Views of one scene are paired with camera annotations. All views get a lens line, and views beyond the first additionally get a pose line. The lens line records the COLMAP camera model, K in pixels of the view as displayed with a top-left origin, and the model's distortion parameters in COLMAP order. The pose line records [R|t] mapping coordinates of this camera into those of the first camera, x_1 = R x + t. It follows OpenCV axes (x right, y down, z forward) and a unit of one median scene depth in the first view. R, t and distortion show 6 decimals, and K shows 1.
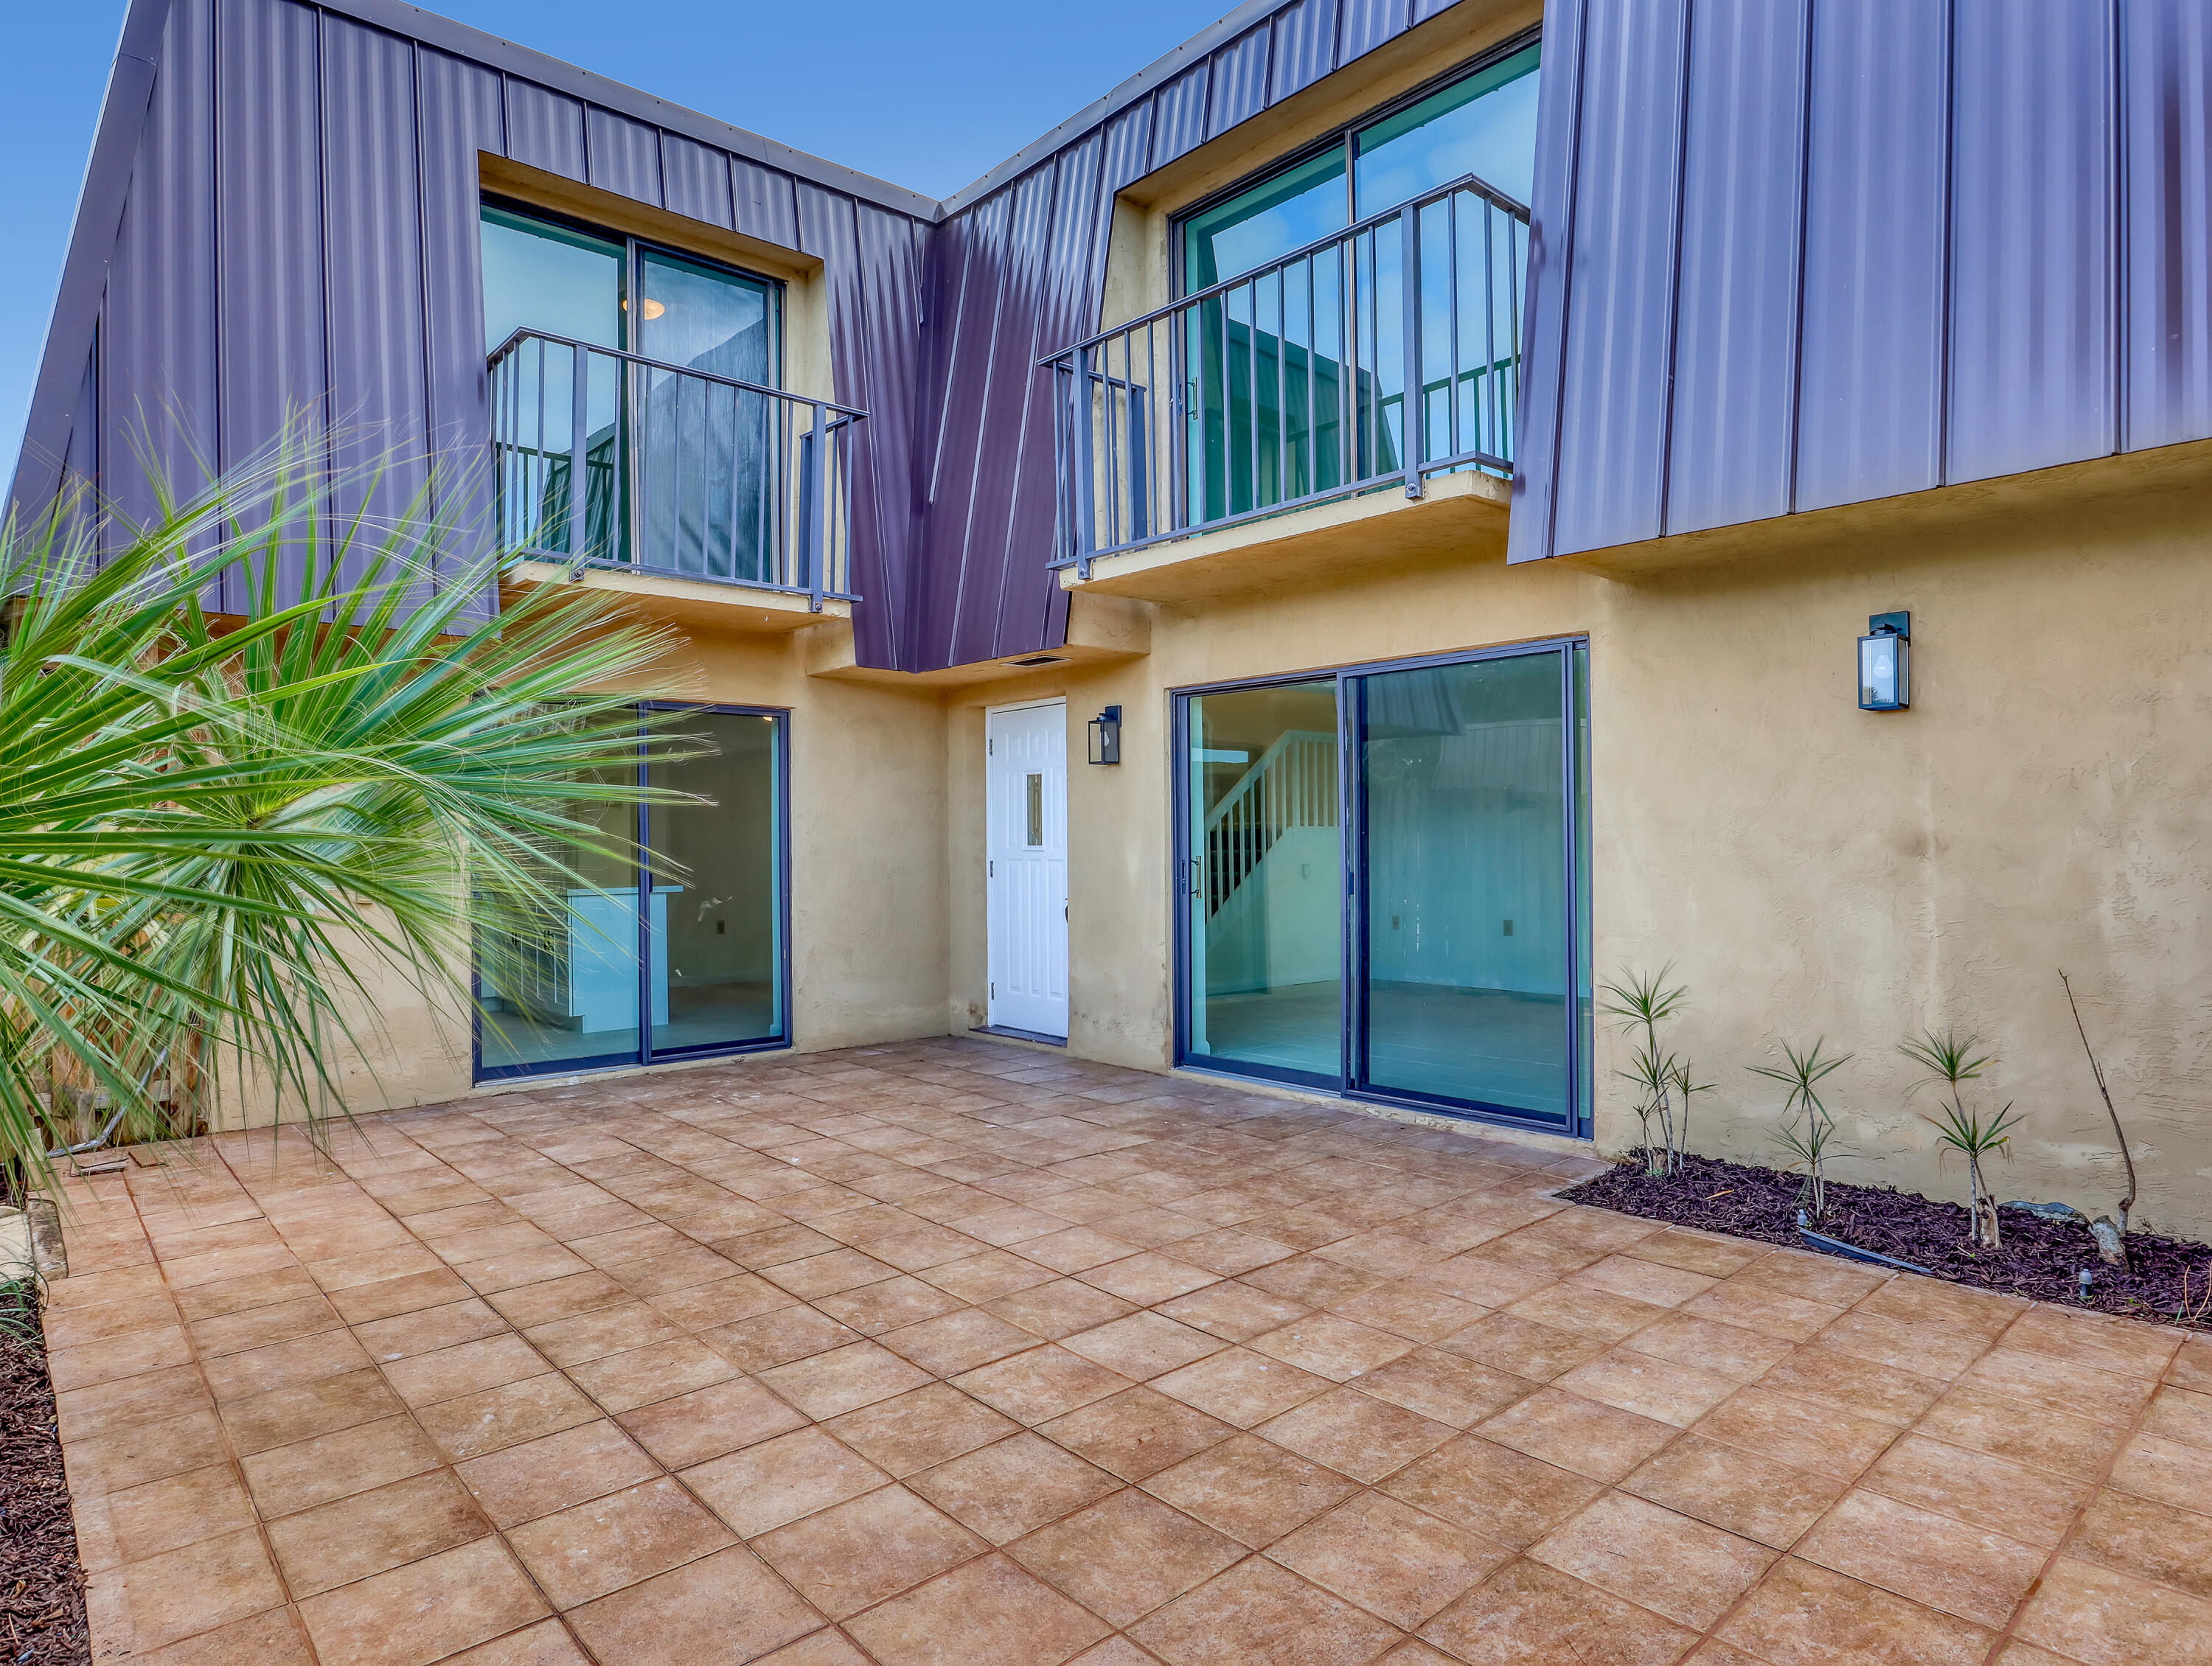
lens RADIAL K [[1248.3, 0, 1107.8], [0, 1248.3, 840.0], [0, 0, 1]] dist [-0.027298, 0.002339]
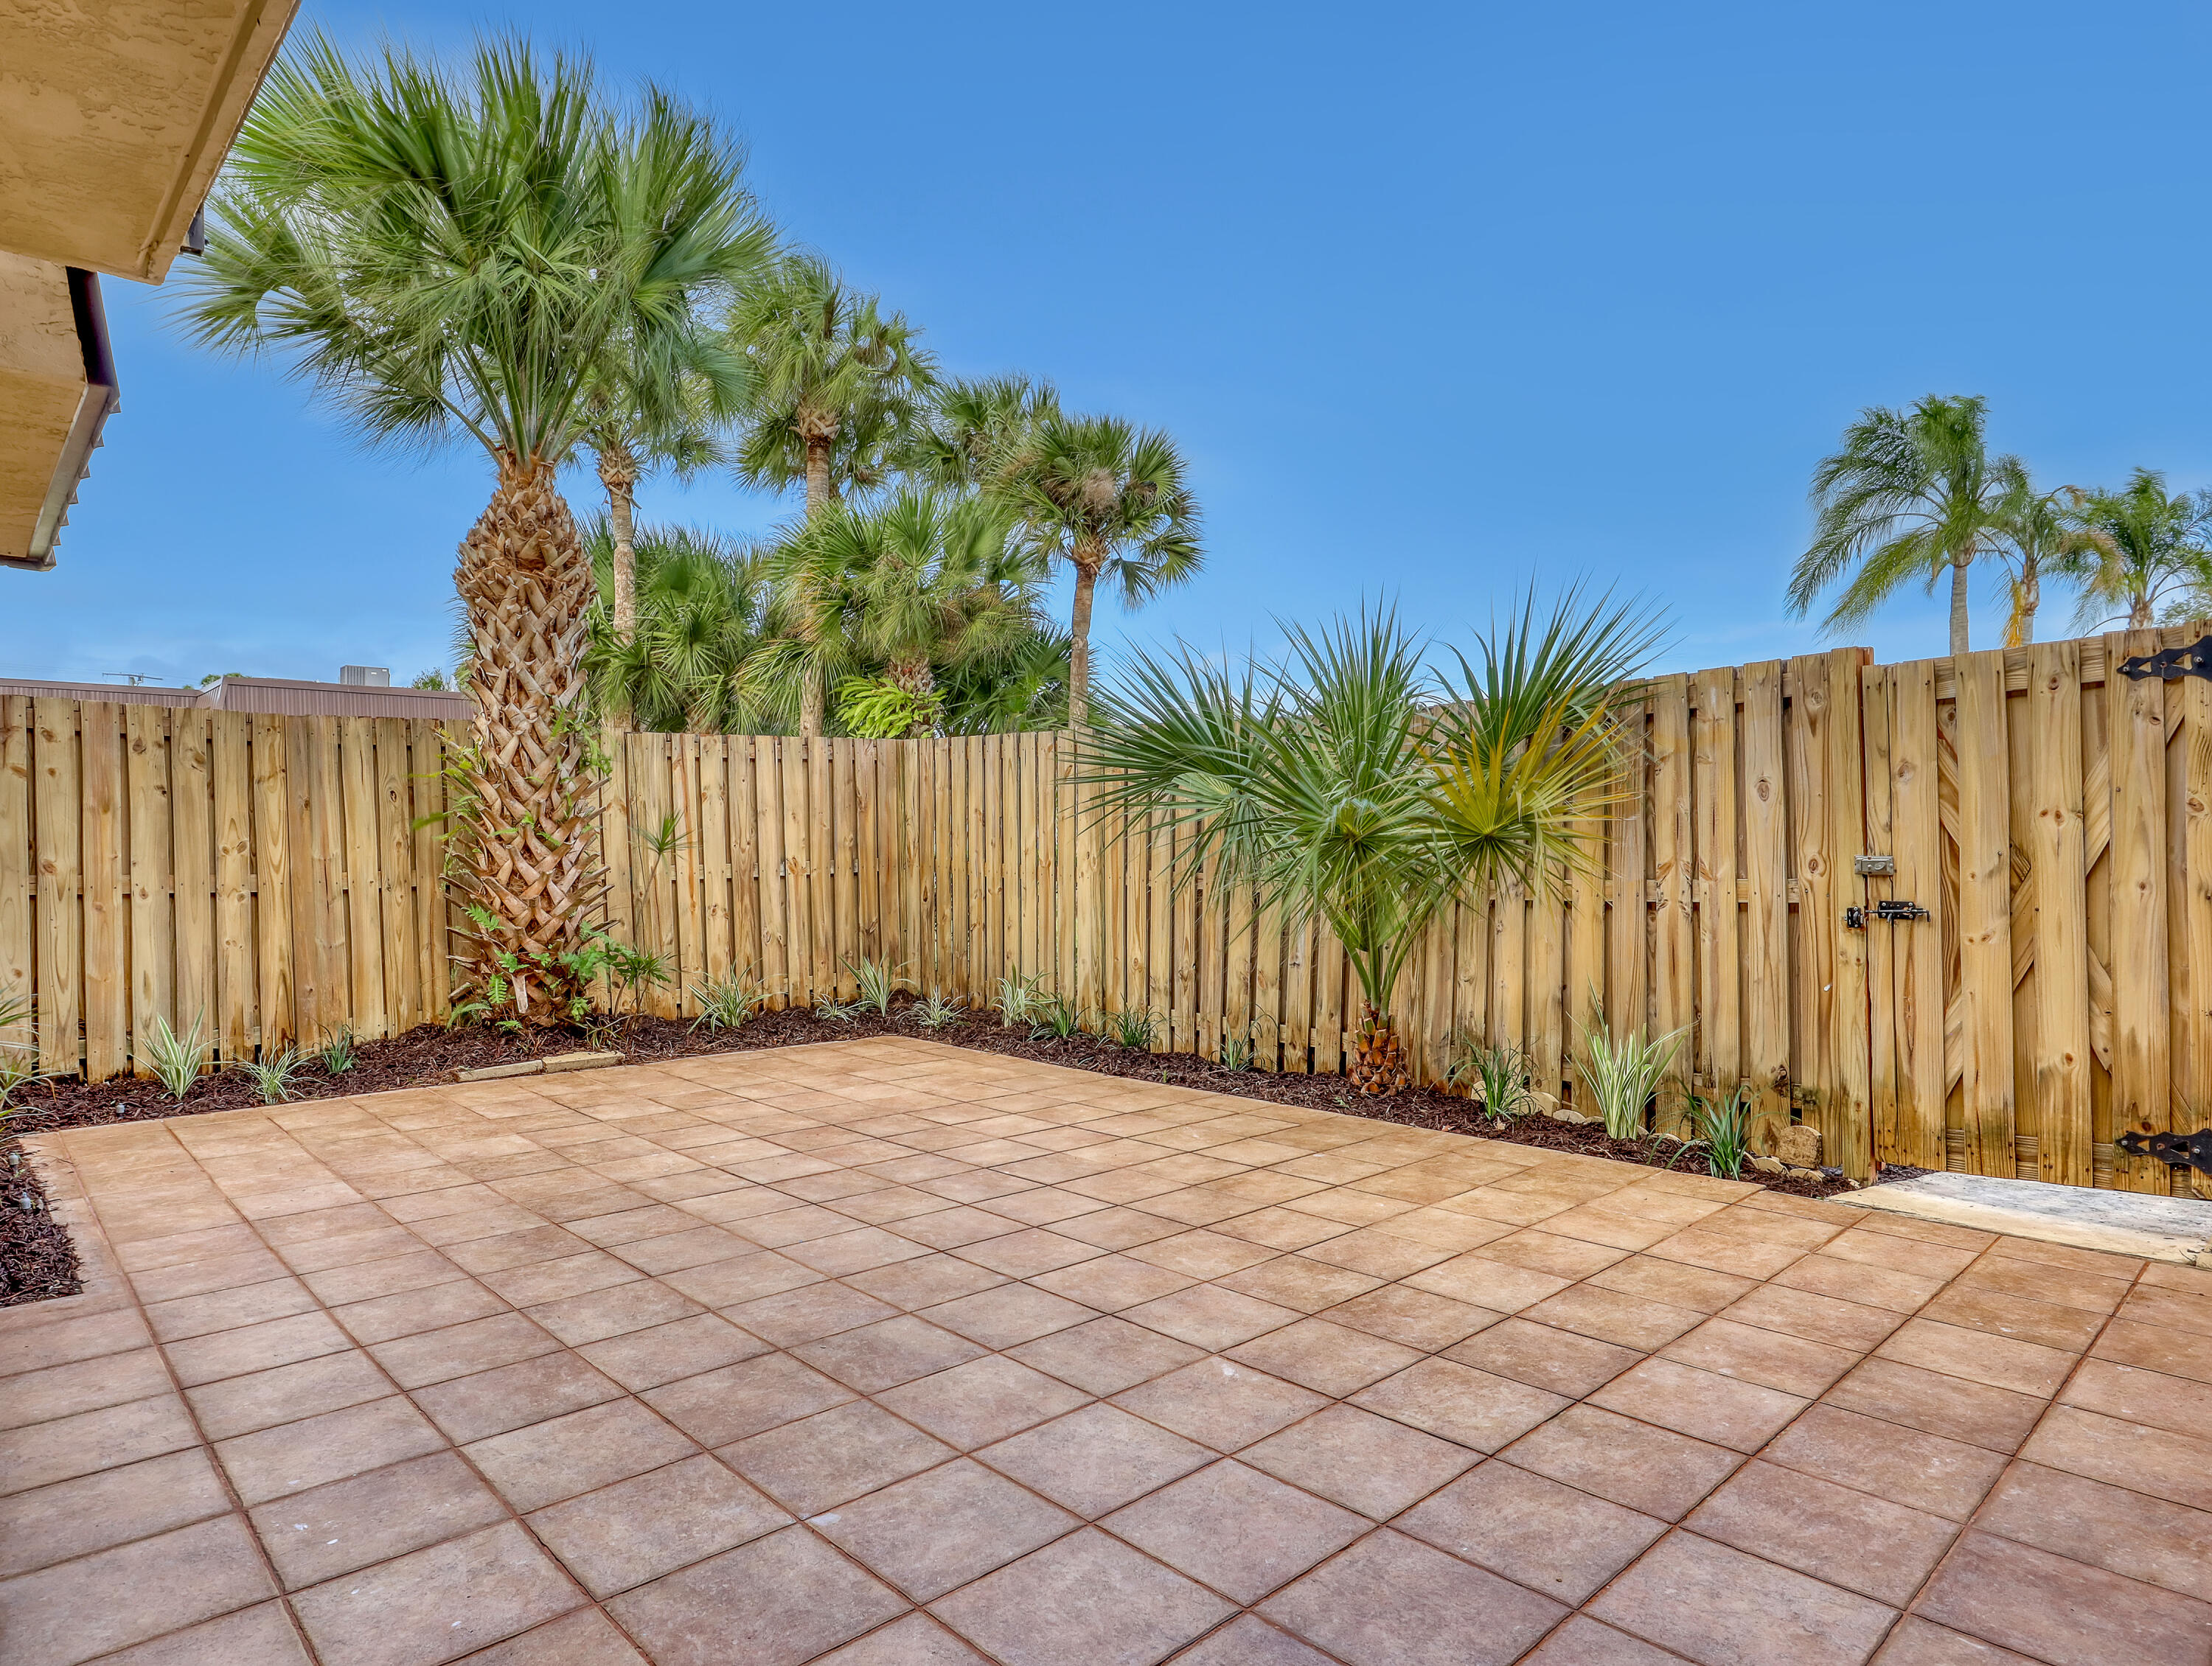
lens RADIAL K [[1248.3, 0, 1100.6], [0, 1248.3, 856.5], [0, 0, 1]] dist [-0.027298, 0.002339]
pose [[-0.999575, 0.015929, -0.024414, -0.245464], [0.015607, 0.999790, 0.013306, 0.042315], [0.024620, 0.012920, -0.999613, 1.982746]]
